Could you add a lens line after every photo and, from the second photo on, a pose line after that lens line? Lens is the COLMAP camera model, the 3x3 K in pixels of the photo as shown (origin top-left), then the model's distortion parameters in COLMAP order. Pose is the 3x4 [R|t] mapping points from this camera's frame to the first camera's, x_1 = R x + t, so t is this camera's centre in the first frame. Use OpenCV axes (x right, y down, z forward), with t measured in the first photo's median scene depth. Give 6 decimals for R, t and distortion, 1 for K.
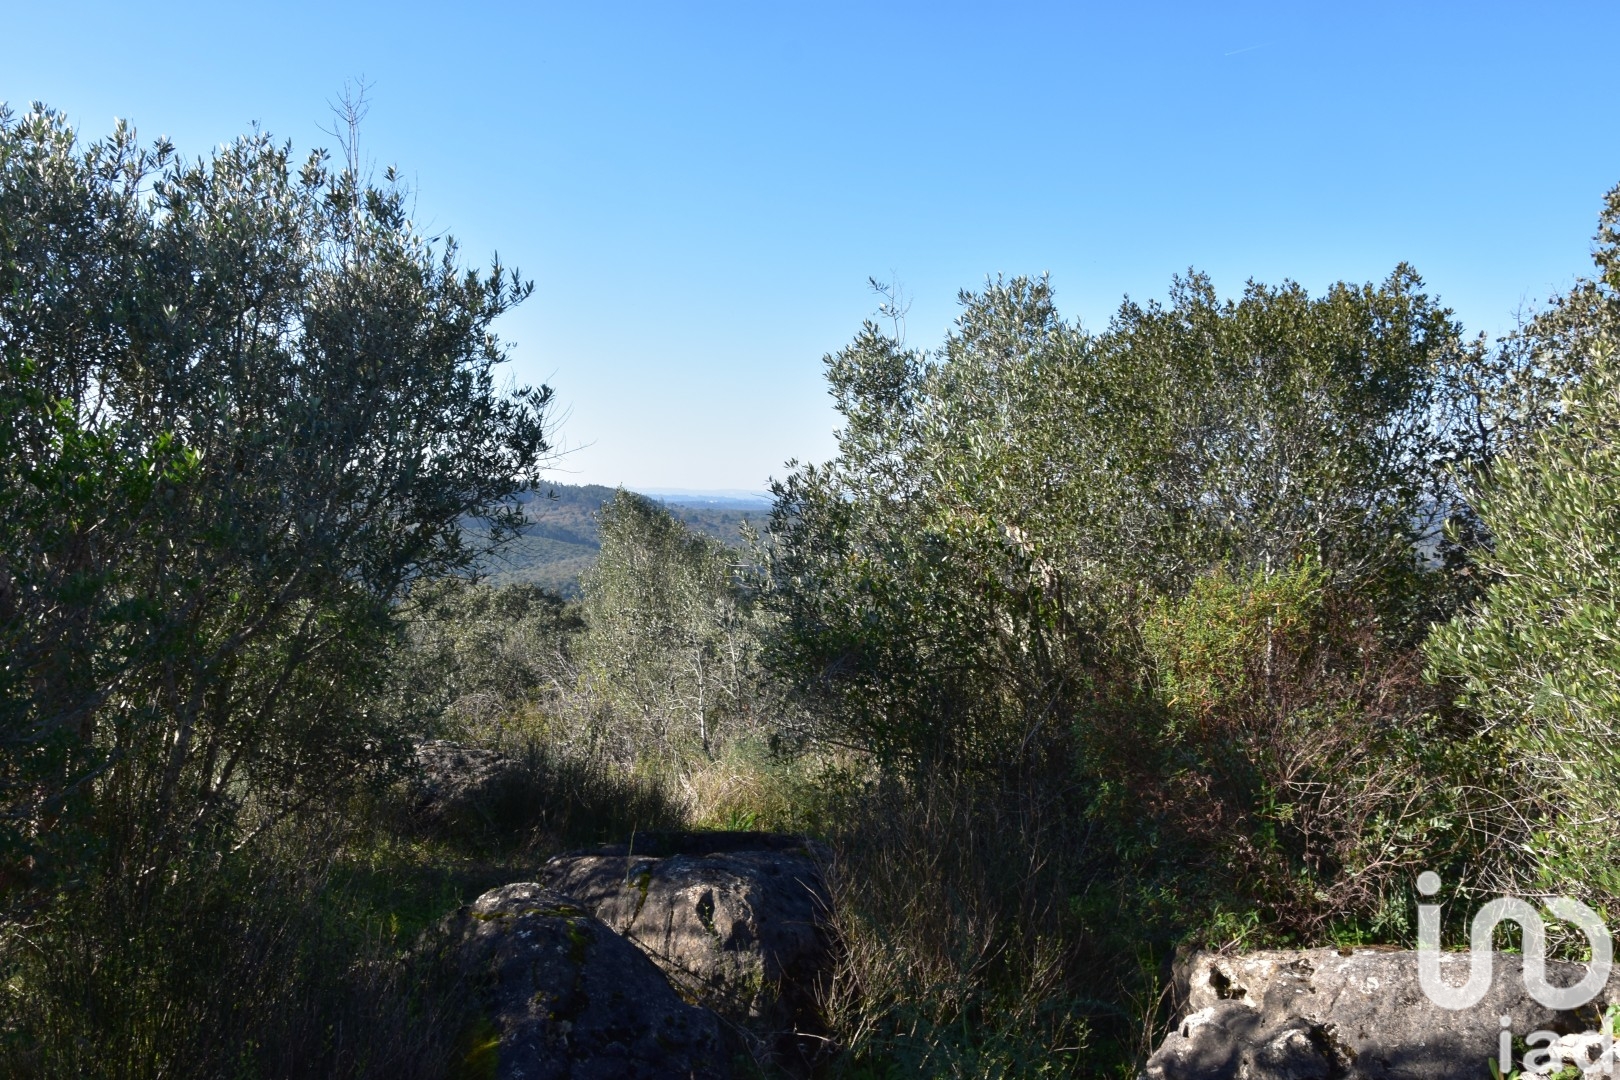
lens RADIAL K [[1347.1, 0, 810.0], [0, 1347.1, 540.0], [0, 0, 1]] dist [0.001242, -0.001614]
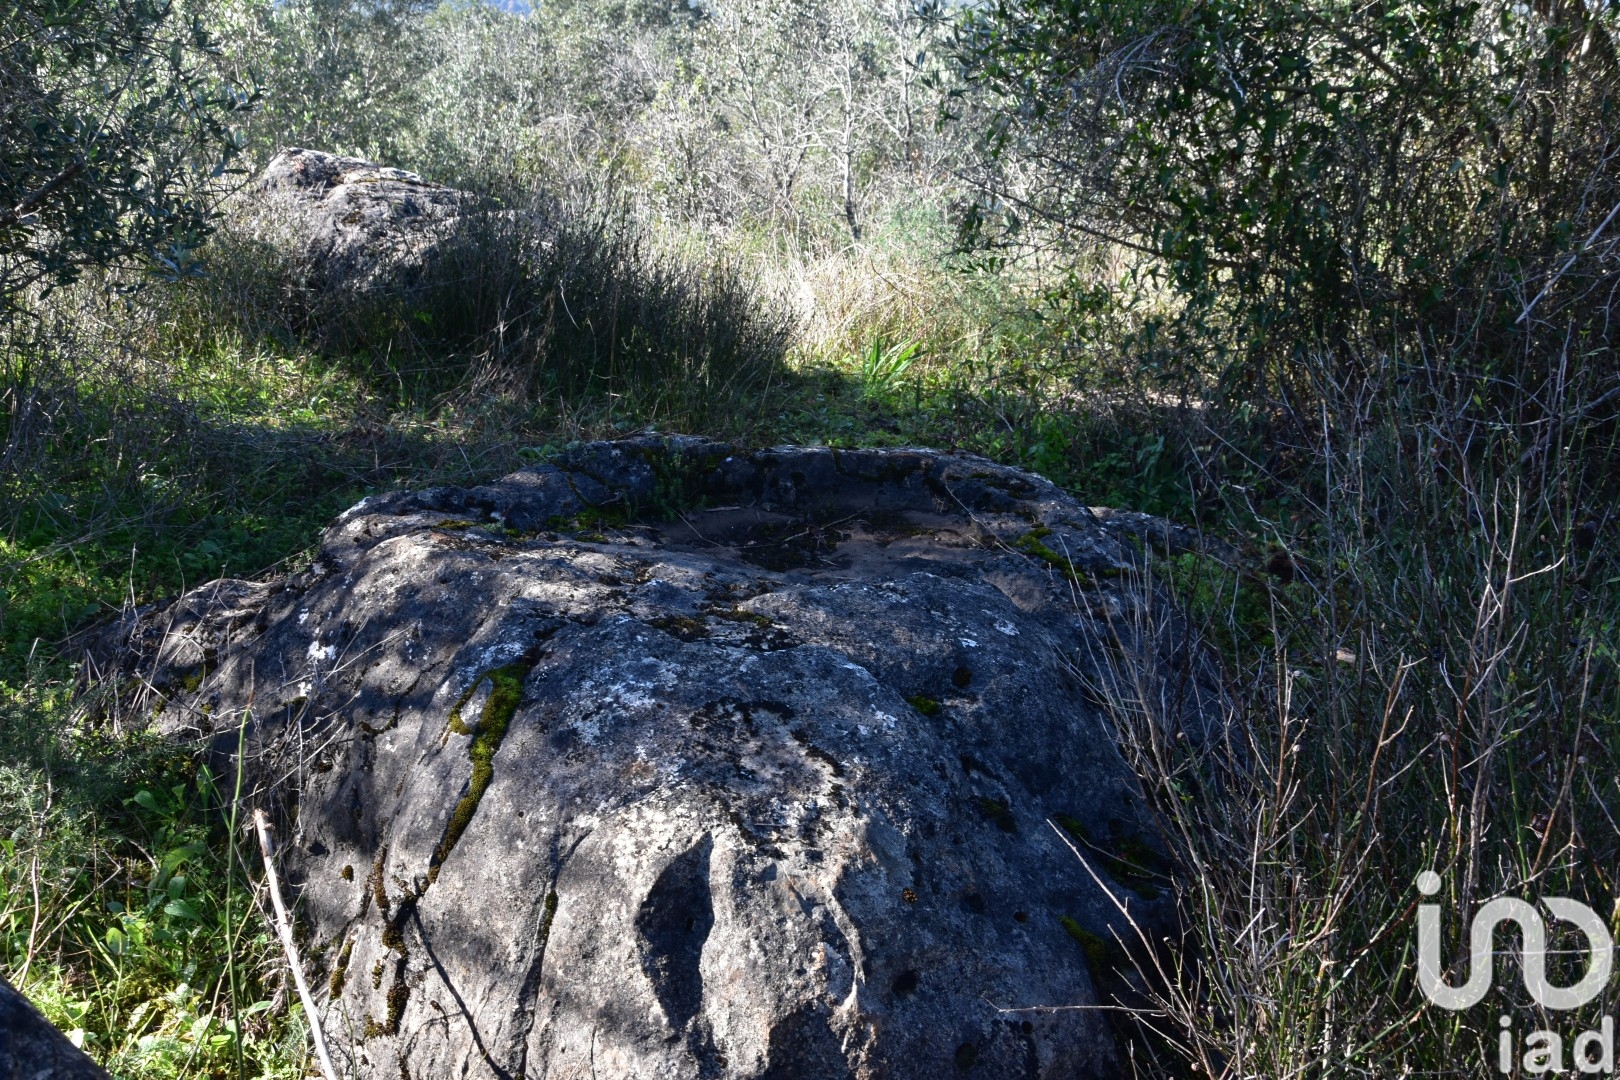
lens RADIAL K [[1347.1, 0, 810.0], [0, 1347.1, 540.0], [0, 0, 1]] dist [0.001242, -0.001614]
pose [[0.989780, 0.102011, -0.099644, -0.022647], [-0.055608, 0.919547, 0.389027, 0.070949], [0.131312, -0.379510, 0.915822, 0.511041]]
